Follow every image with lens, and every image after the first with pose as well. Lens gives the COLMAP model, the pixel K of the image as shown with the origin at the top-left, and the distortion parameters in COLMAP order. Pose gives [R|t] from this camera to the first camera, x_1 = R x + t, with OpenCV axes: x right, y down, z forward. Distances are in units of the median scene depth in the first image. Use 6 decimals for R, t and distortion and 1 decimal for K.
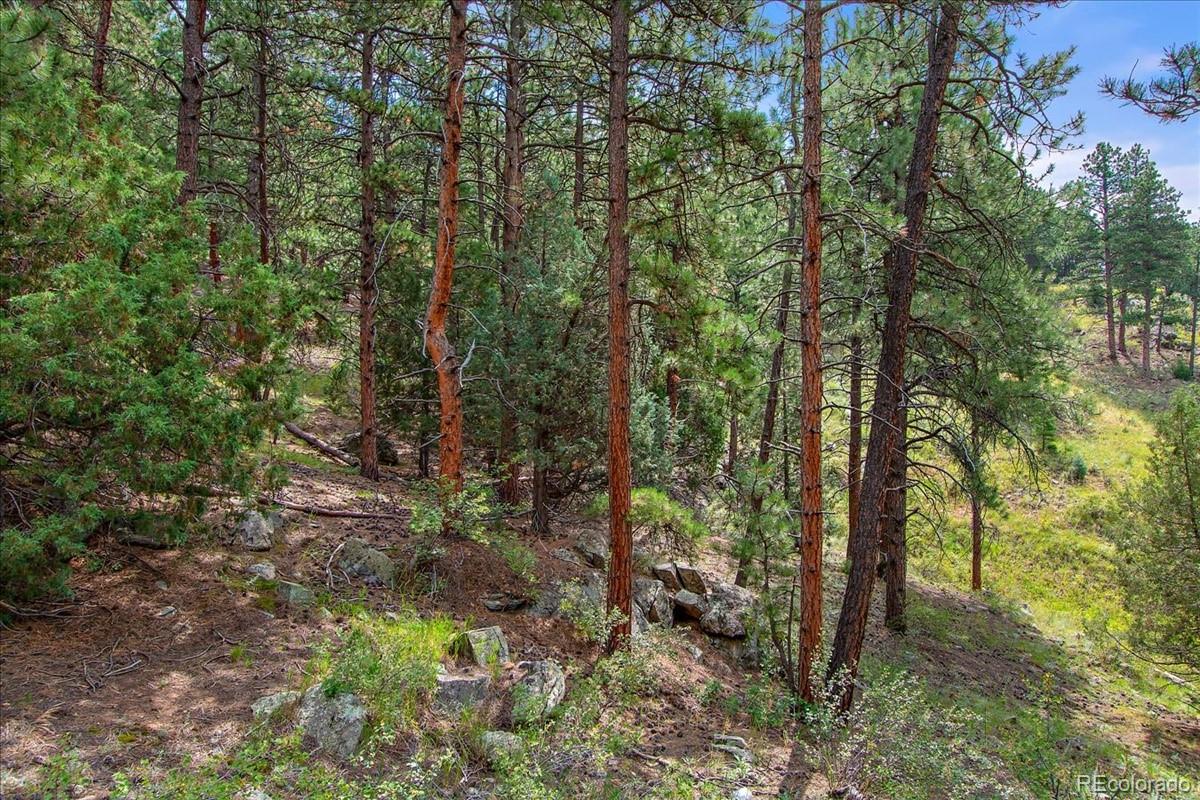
lens RADIAL K [[753.7, 0, 600.0], [0, 753.7, 400.0], [0, 0, 1]] dist [0.005222, 0.001411]
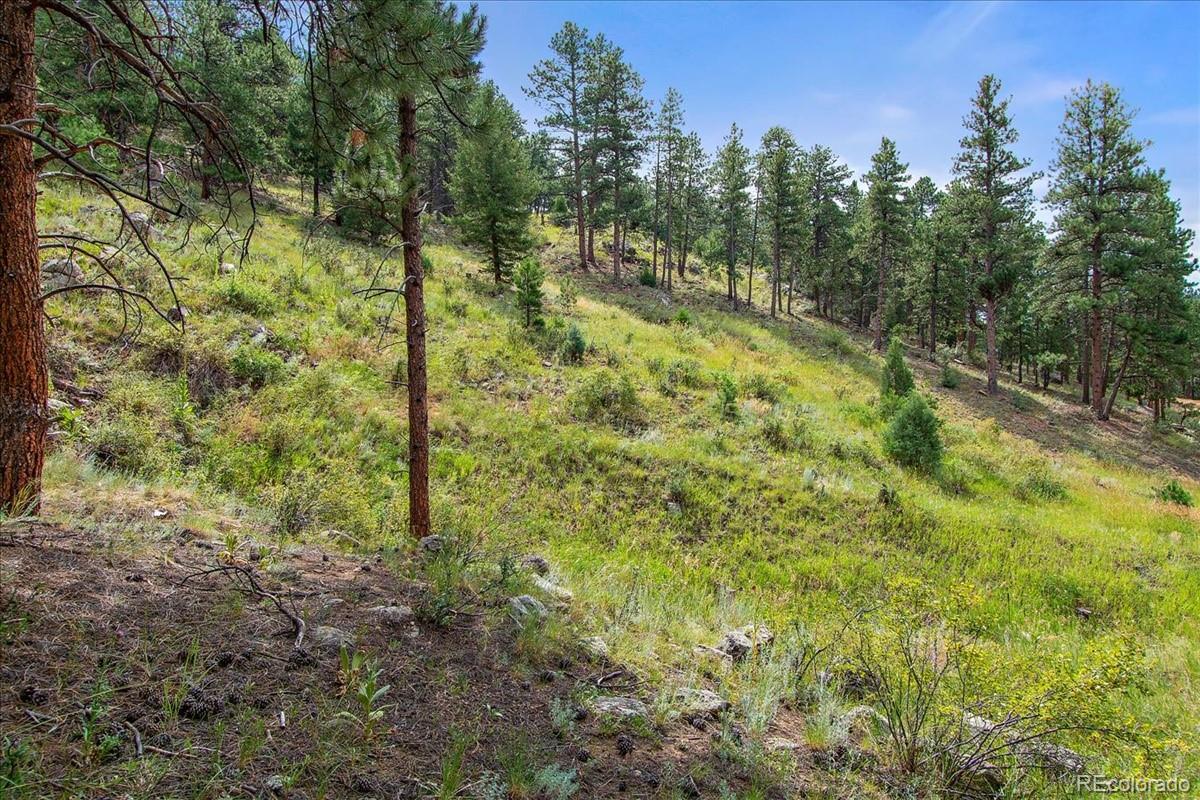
lens RADIAL K [[753.7, 0, 600.0], [0, 753.7, 400.0], [0, 0, 1]] dist [0.005222, 0.001411]
pose [[0.794571, -0.030172, 0.606421, 0.269590], [0.012787, 0.999375, 0.032968, 0.132409], [-0.607037, -0.018441, 0.794460, 0.503890]]
